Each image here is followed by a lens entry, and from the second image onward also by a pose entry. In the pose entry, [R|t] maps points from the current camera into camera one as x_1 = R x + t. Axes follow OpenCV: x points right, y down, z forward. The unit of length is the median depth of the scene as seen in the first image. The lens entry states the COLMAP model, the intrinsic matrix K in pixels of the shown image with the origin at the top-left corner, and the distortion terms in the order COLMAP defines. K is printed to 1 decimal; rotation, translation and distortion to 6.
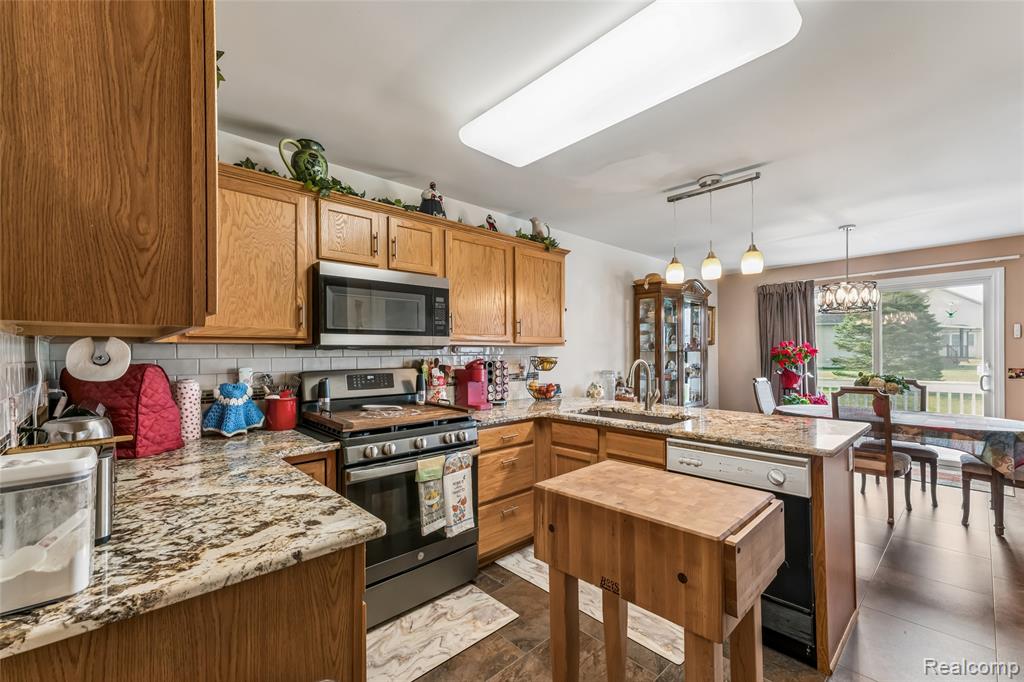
lens RADIAL K [[420.5, 0, 497.7], [0, 420.5, 355.4], [0, 0, 1]] dist [0.000666, -0.000368]
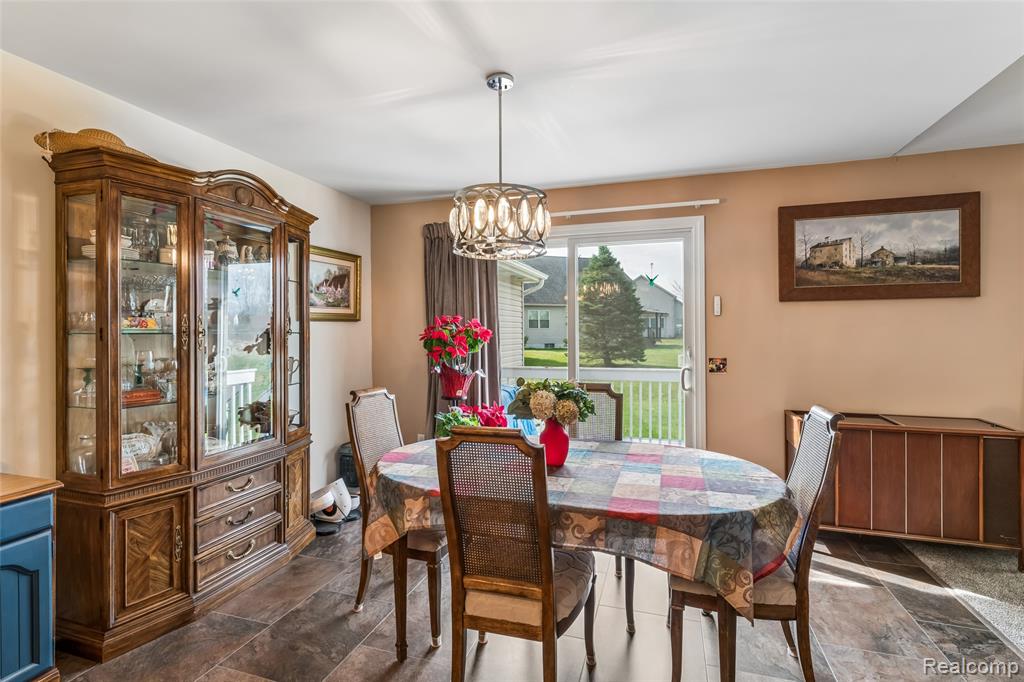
lens RADIAL K [[484.8, 0, 513.4], [0, 484.8, 333.6], [0, 0, 1]] dist [-0.003007, -0.000090]
pose [[0.853597, 0.001081, 0.520933, 0.512909], [0.001723, 0.999987, -0.004899, -0.006715], [-0.520931, 0.005079, 0.853584, 0.479379]]
